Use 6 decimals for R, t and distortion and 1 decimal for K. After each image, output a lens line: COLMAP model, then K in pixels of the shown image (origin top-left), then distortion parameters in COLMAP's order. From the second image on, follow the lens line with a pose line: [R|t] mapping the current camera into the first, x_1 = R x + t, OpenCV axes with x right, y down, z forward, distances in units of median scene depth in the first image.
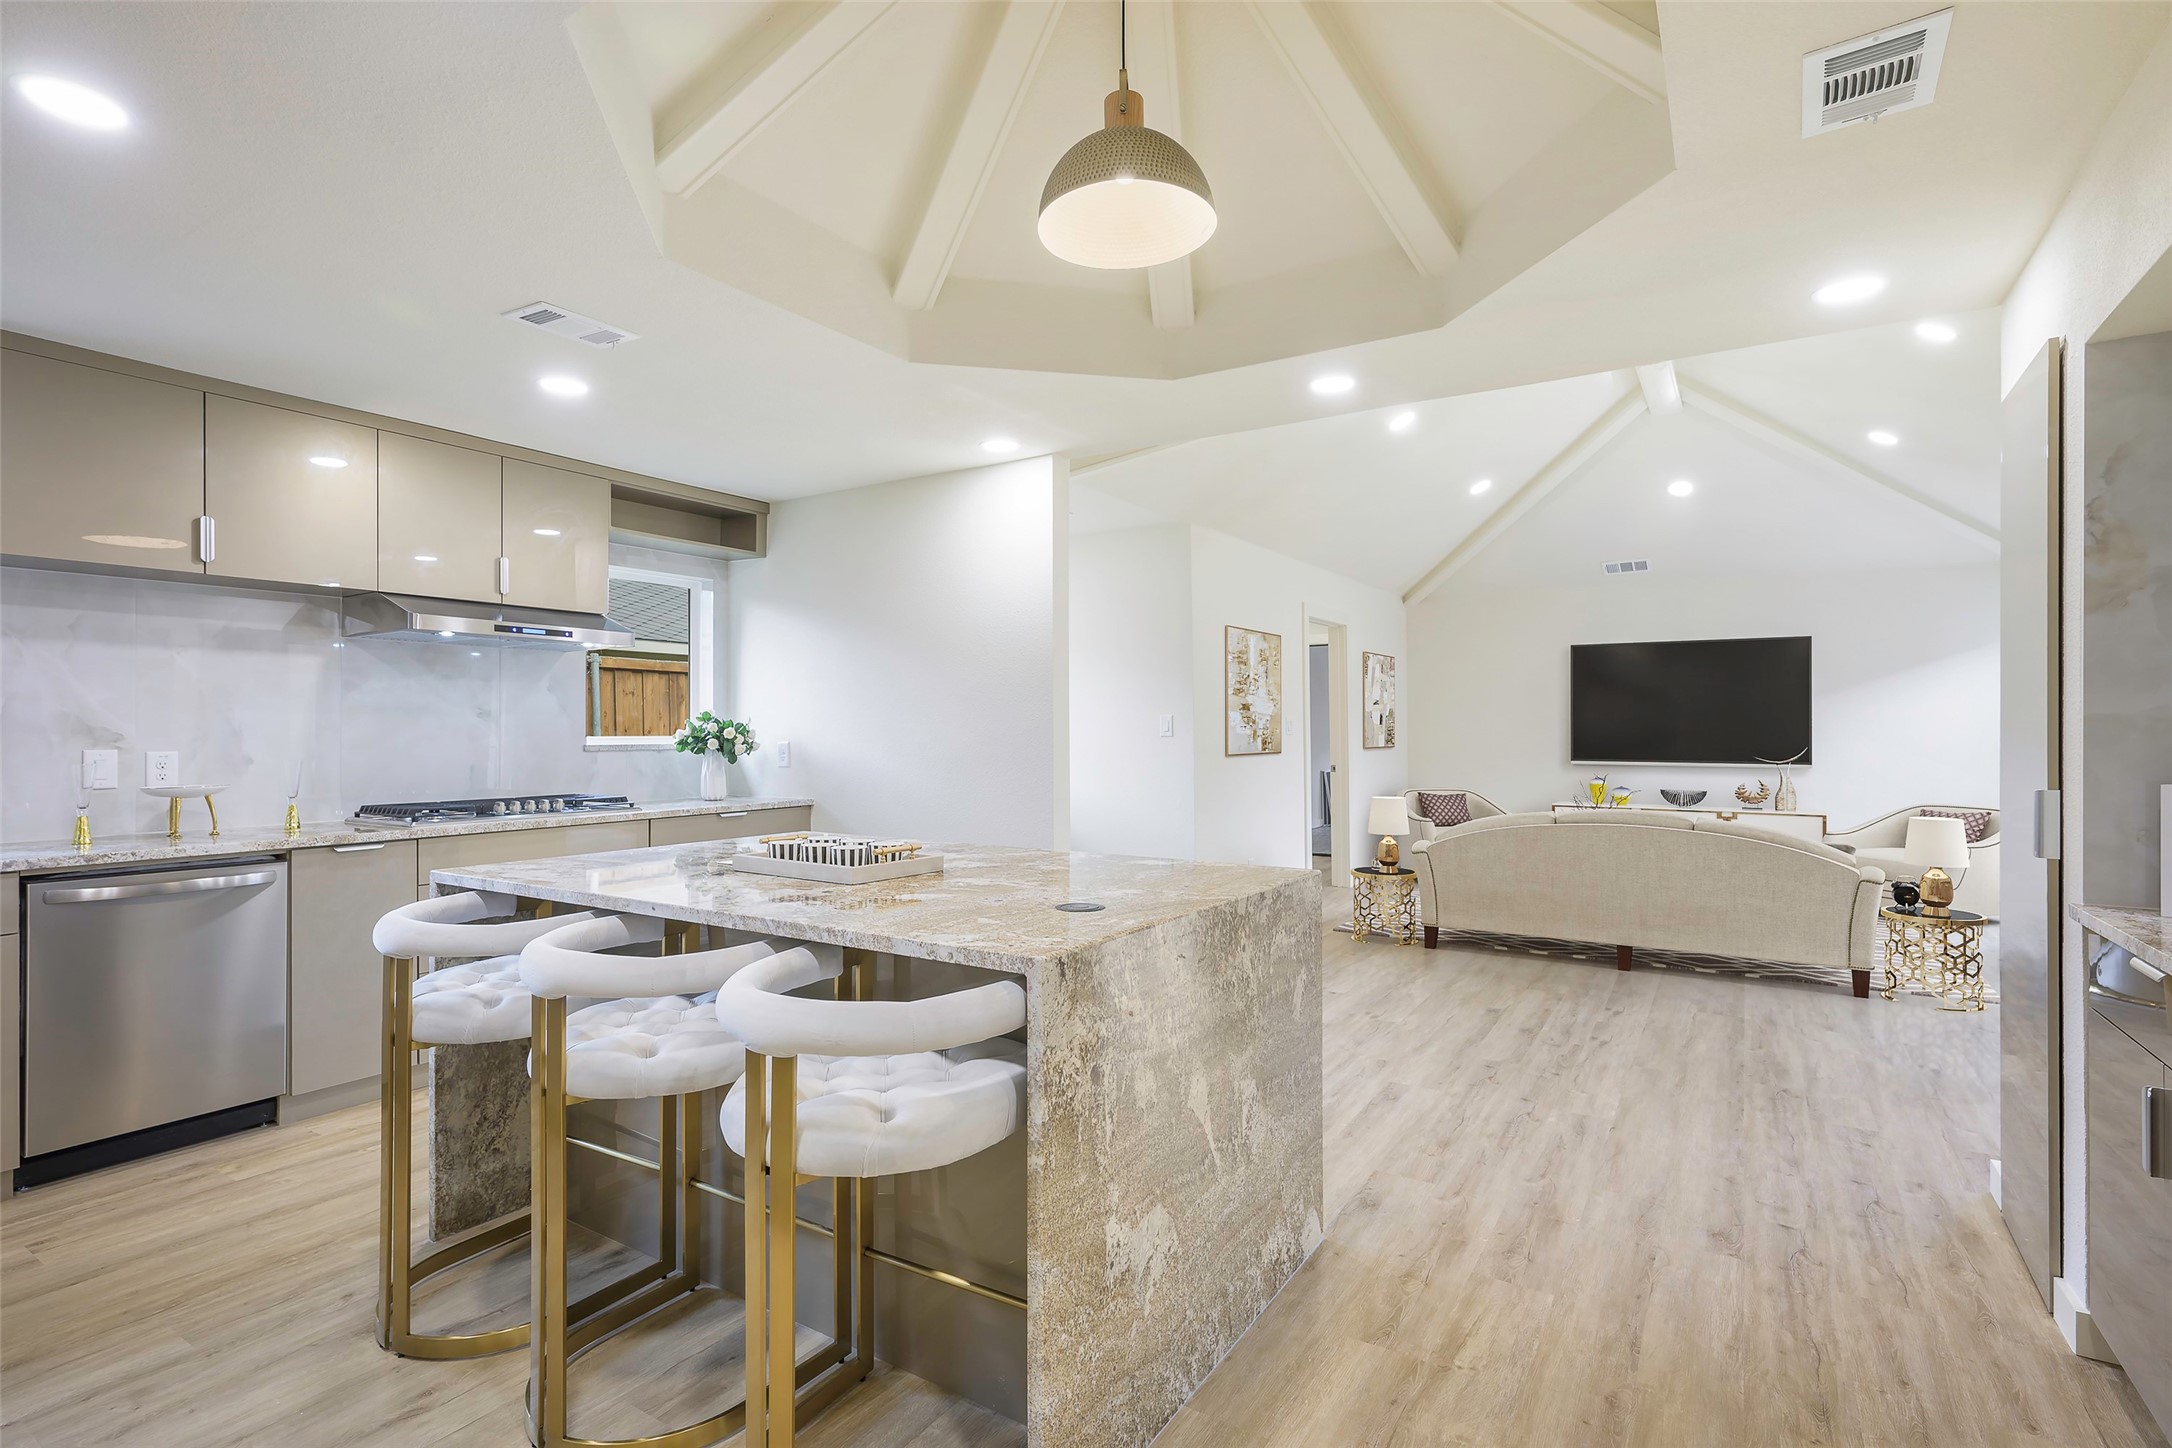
lens RADIAL K [[1044.9, 0, 1081.1], [0, 1044.9, 729.3], [0, 0, 1]] dist [0.005259, 0.000751]
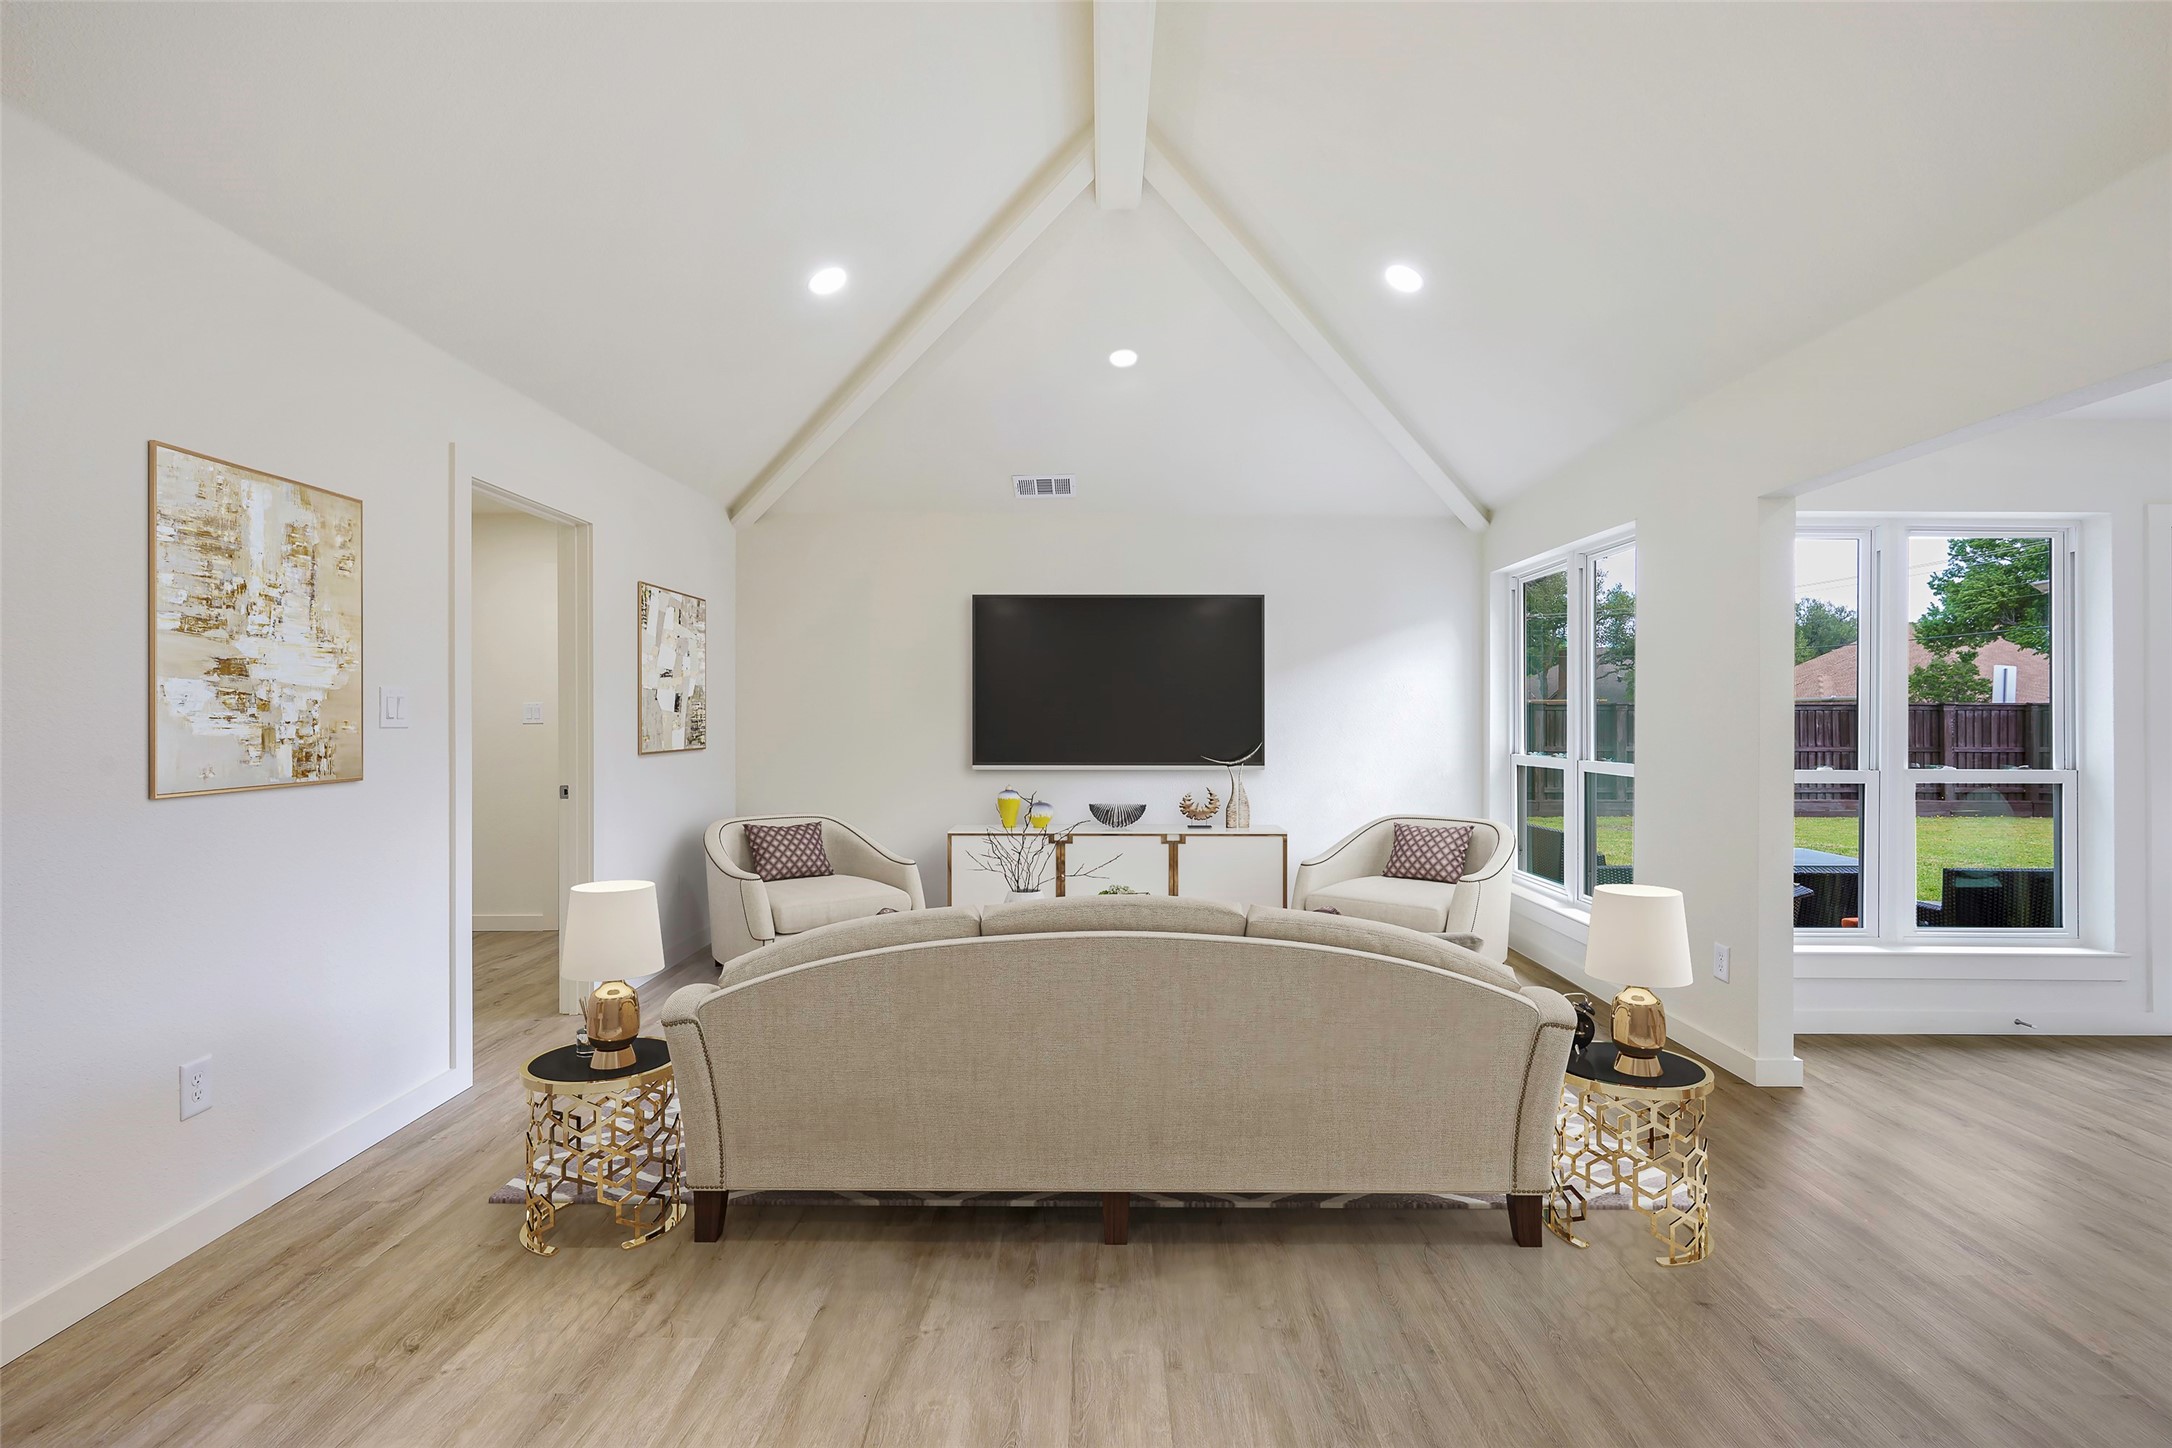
lens RADIAL K [[981.1, 0, 1101.6], [0, 981.1, 732.0], [0, 0, 1]] dist [0.000257, 0.000181]
pose [[0.826056, -0.011083, 0.563480, 0.195636], [0.001037, 0.999835, 0.018146, -0.003295], [-0.563588, -0.014406, 0.825931, 0.468618]]
